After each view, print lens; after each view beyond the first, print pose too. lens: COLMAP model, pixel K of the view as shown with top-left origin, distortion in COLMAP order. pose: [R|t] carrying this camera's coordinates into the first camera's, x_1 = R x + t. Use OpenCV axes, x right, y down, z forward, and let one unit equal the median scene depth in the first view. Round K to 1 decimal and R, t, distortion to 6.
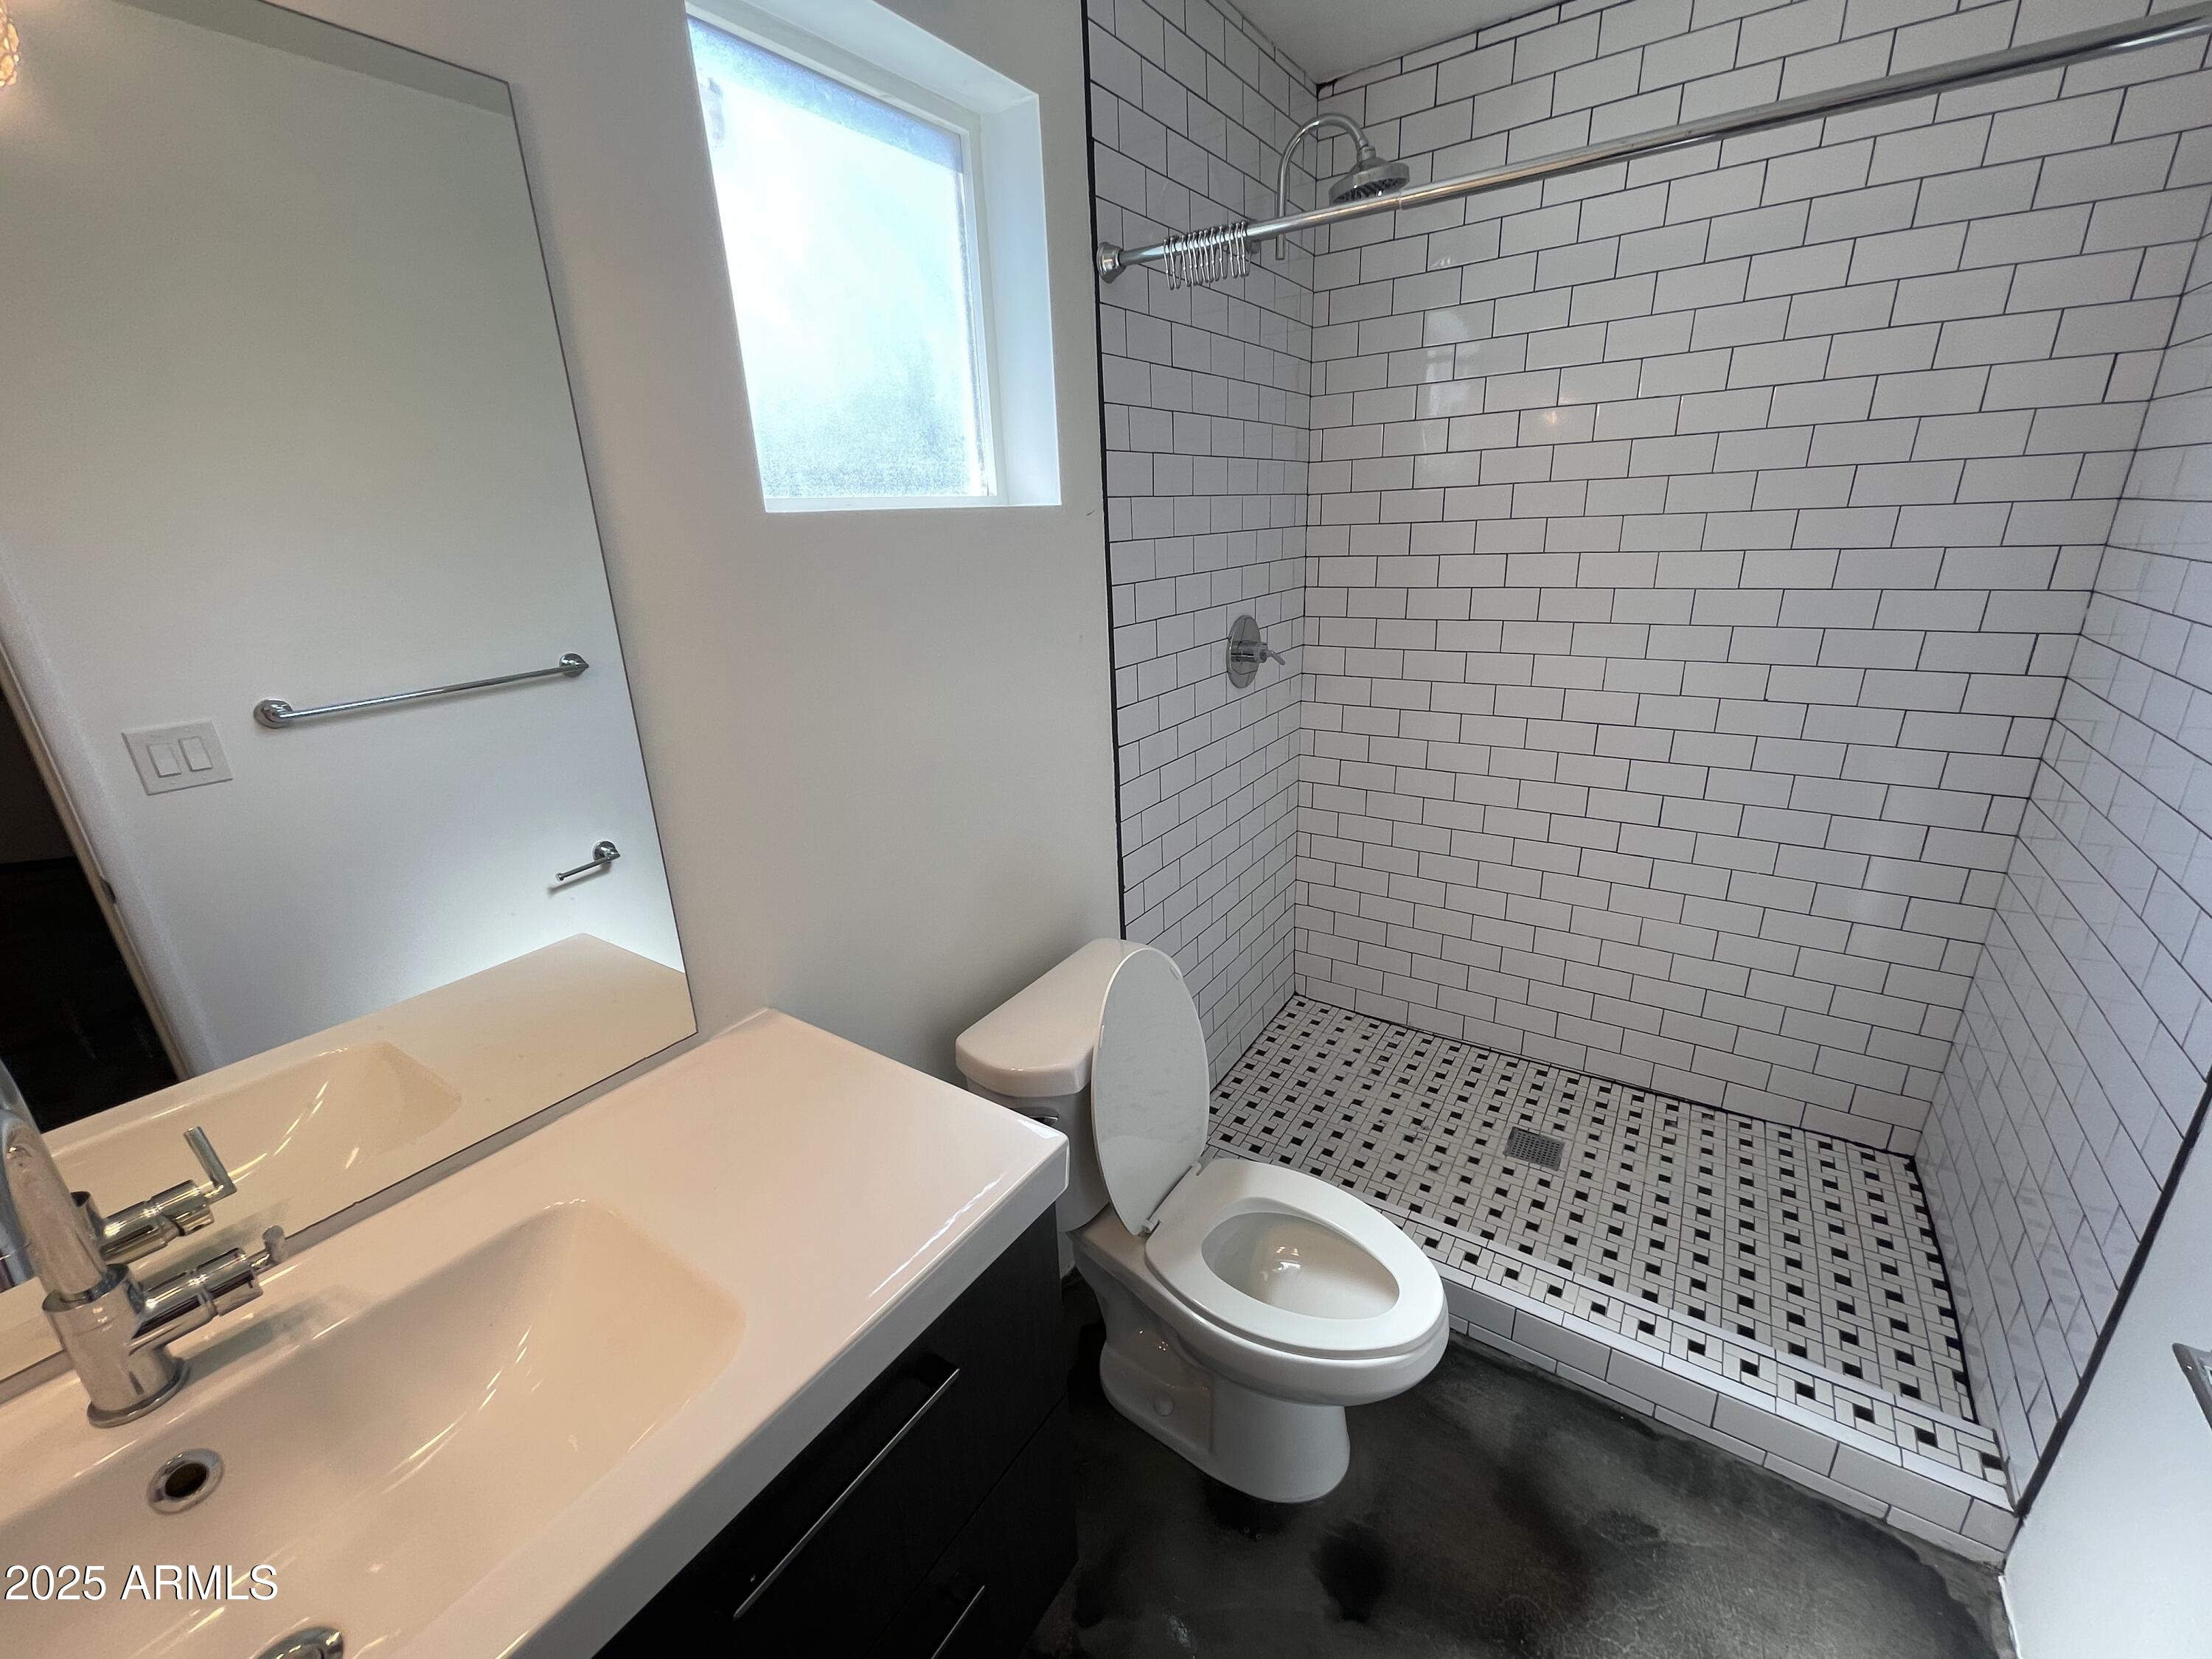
lens RADIAL K [[892.4, 0, 1102.6], [0, 892.4, 825.1], [0, 0, 1]] dist [-0.001912, 0.000272]
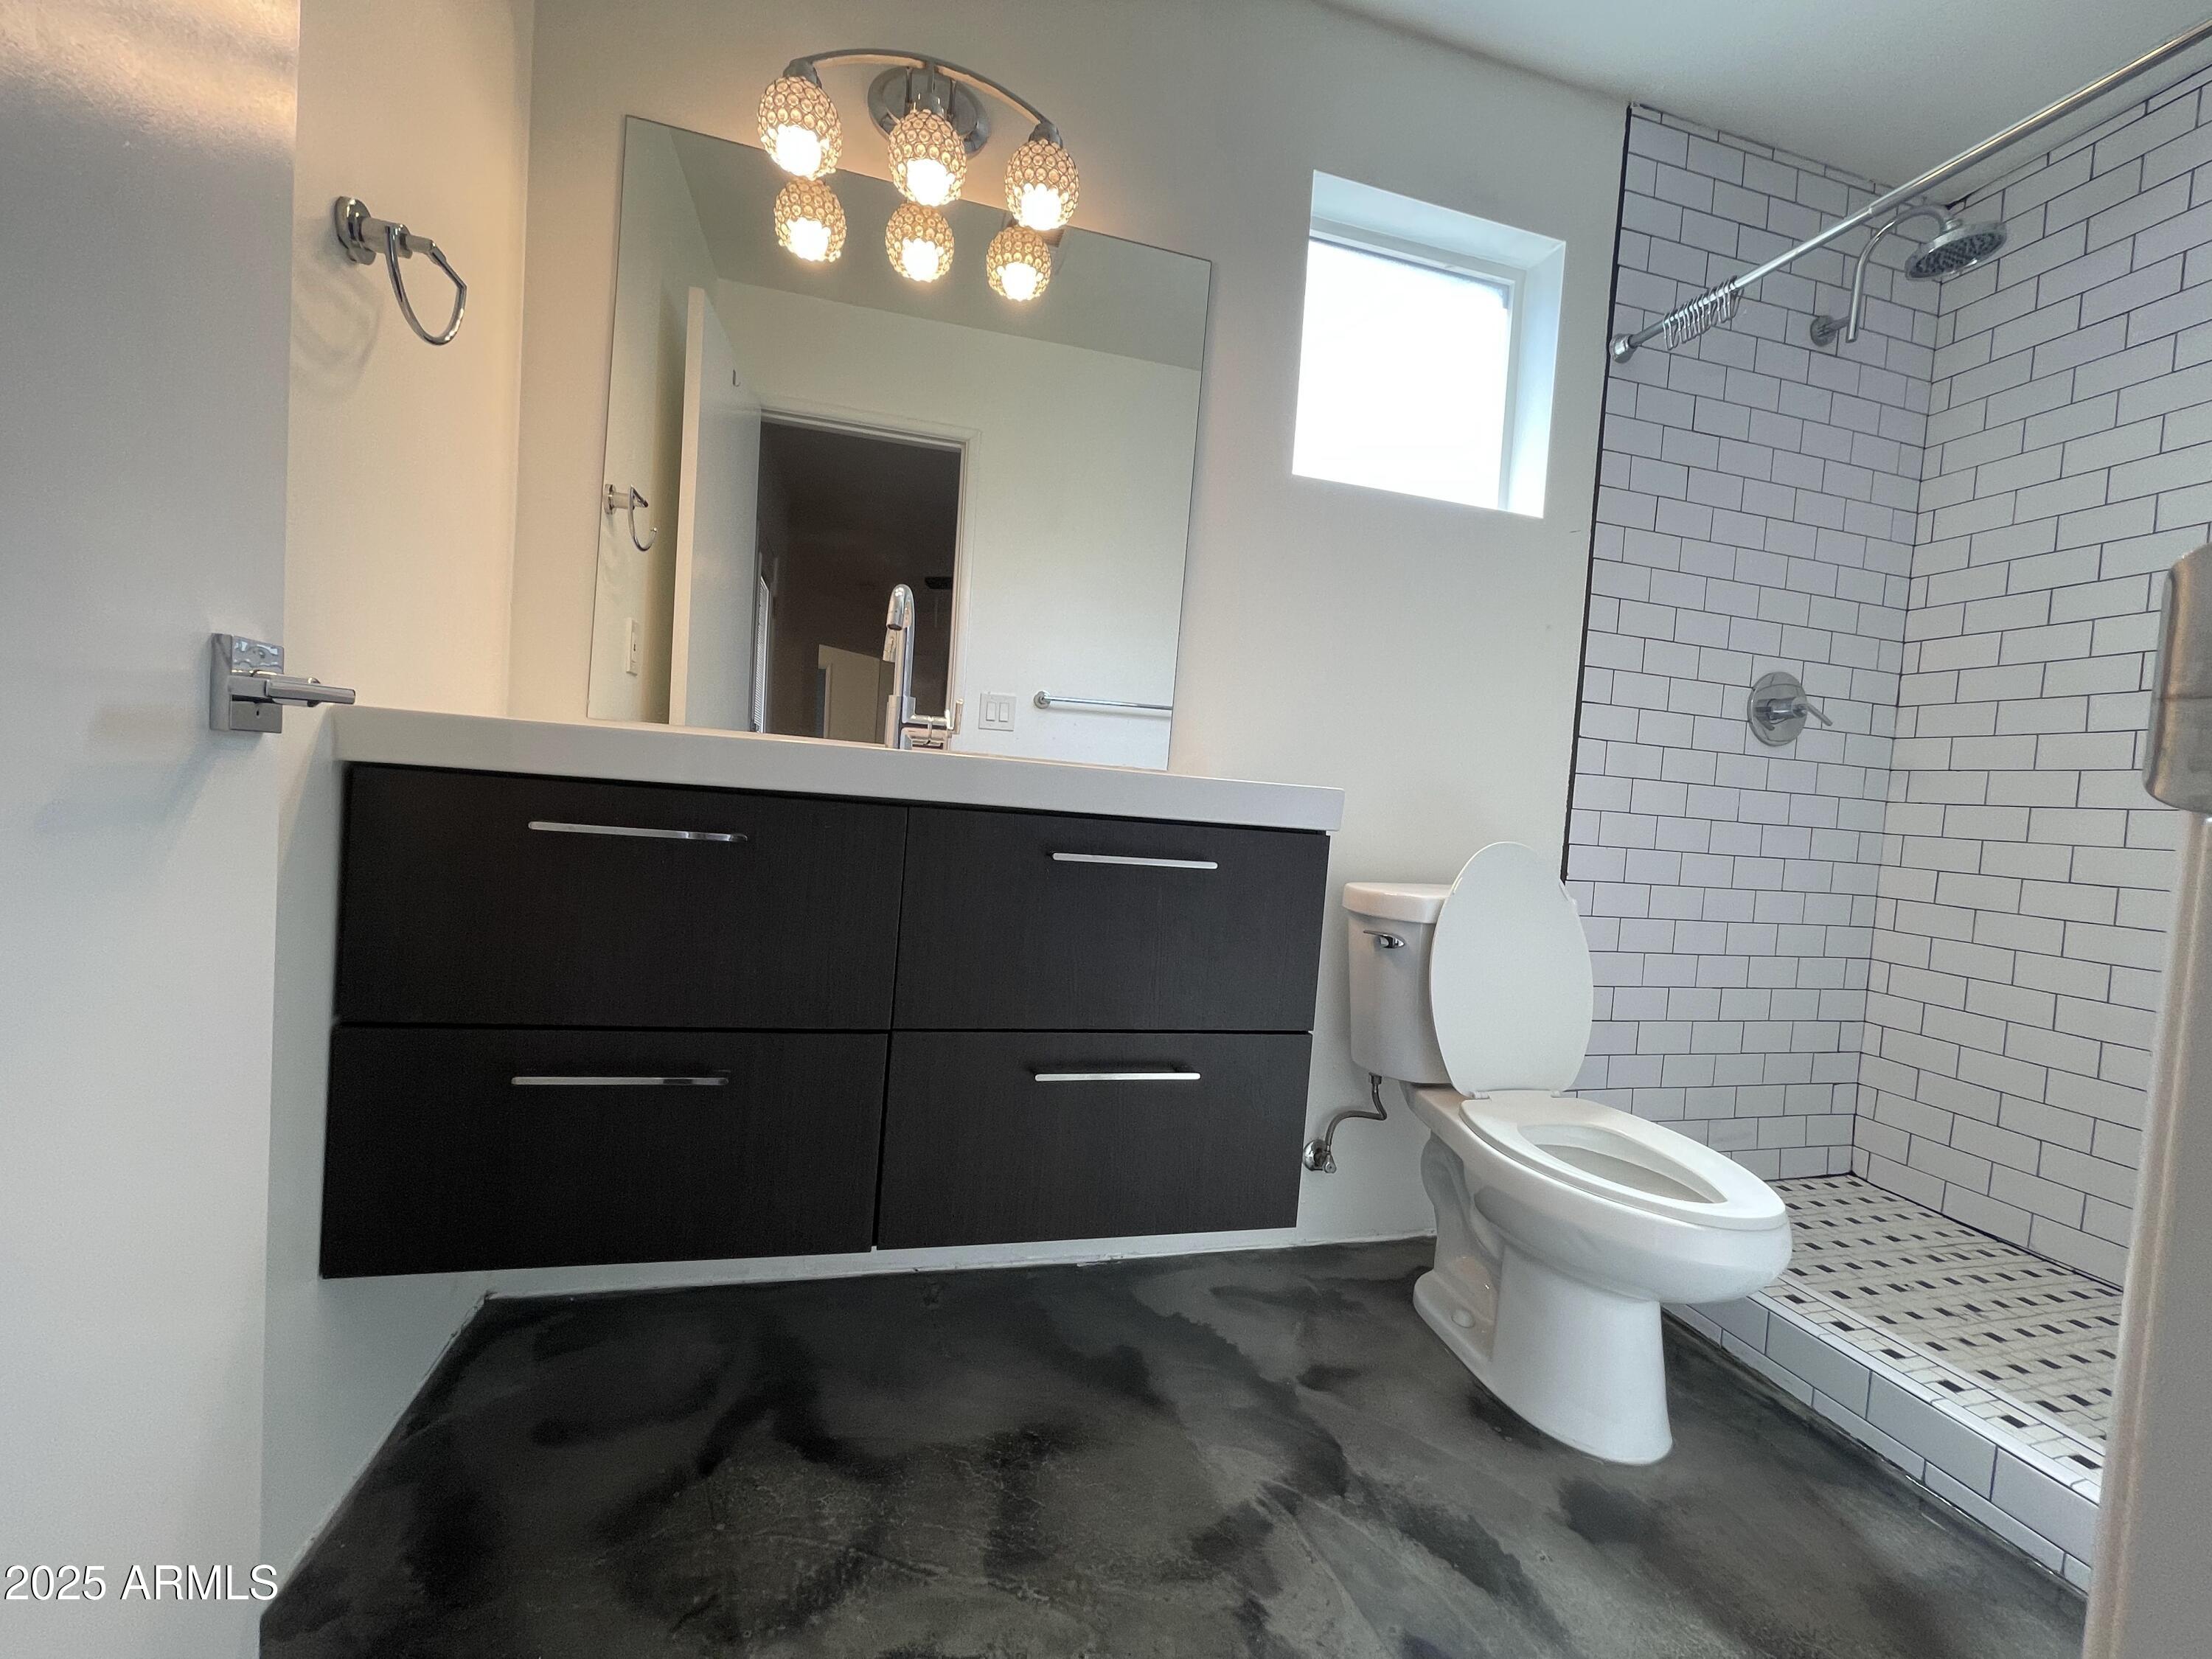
lens RADIAL K [[892.4, 0, 1099.9], [0, 892.4, 828.4], [0, 0, 1]] dist [-0.001912, 0.000272]
pose [[0.752473, 0.122054, -0.647215, 0.268811], [-0.306335, 0.934775, -0.179872, 0.355627], [0.583047, 0.333613, 0.740782, -0.112686]]
